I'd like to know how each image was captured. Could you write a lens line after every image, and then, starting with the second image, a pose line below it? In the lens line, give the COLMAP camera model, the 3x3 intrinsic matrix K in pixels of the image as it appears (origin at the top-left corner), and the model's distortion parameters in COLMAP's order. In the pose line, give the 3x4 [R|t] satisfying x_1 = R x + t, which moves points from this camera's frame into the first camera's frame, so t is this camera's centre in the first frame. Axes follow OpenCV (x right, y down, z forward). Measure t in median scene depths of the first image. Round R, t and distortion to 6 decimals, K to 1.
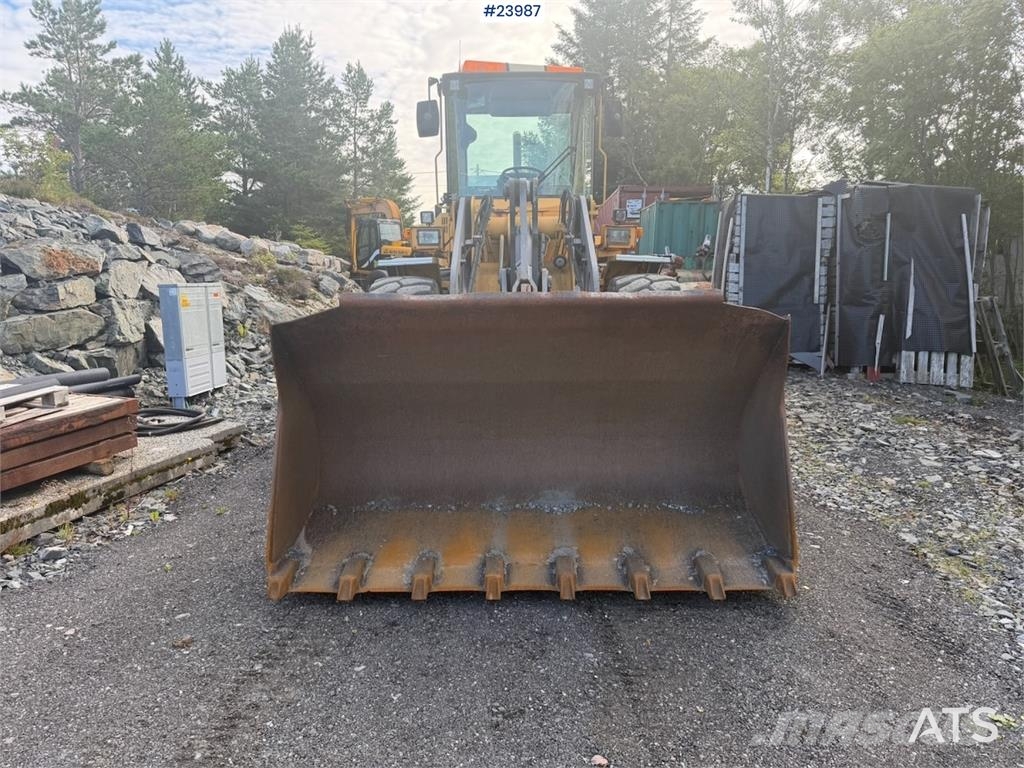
lens RADIAL K [[731.9, 0, 517.3], [0, 731.9, 392.5], [0, 0, 1]] dist [0.056776, -0.070439]
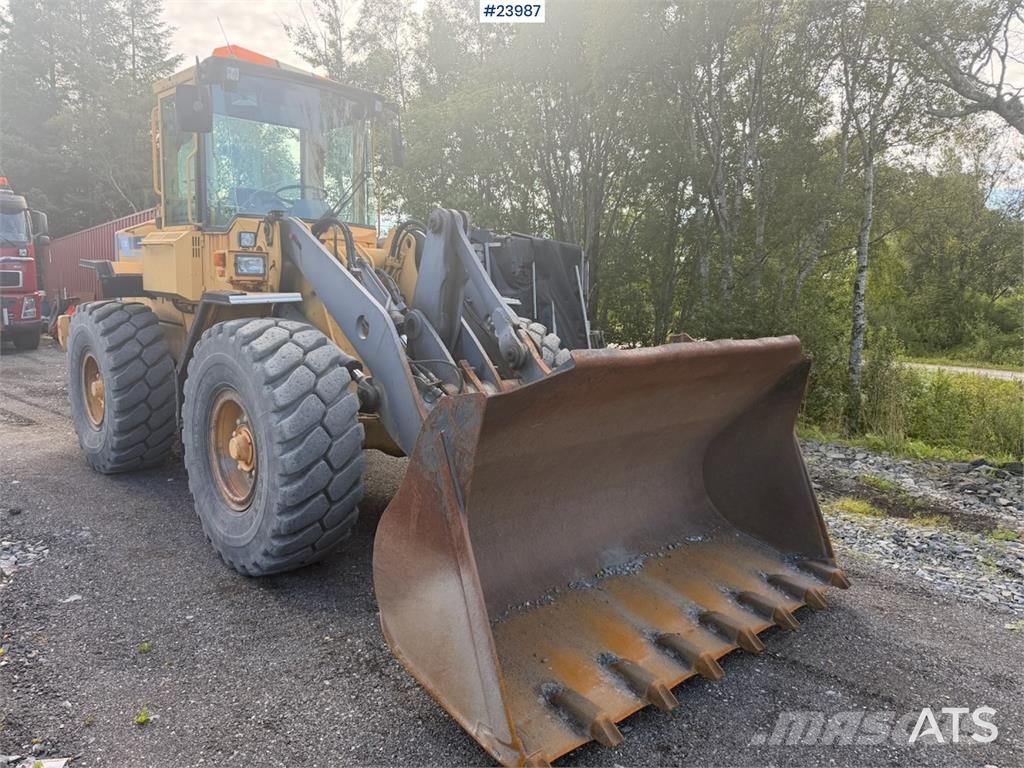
lens RADIAL K [[731.9, 0, 543.0], [0, 731.9, 386.9], [0, 0, 1]] dist [0.056776, -0.070439]
pose [[0.708333, -0.067951, 0.702600, -0.311215], [0.104757, 0.994453, -0.009434, -0.034155], [-0.698061, 0.080285, 0.711523, 0.182746]]
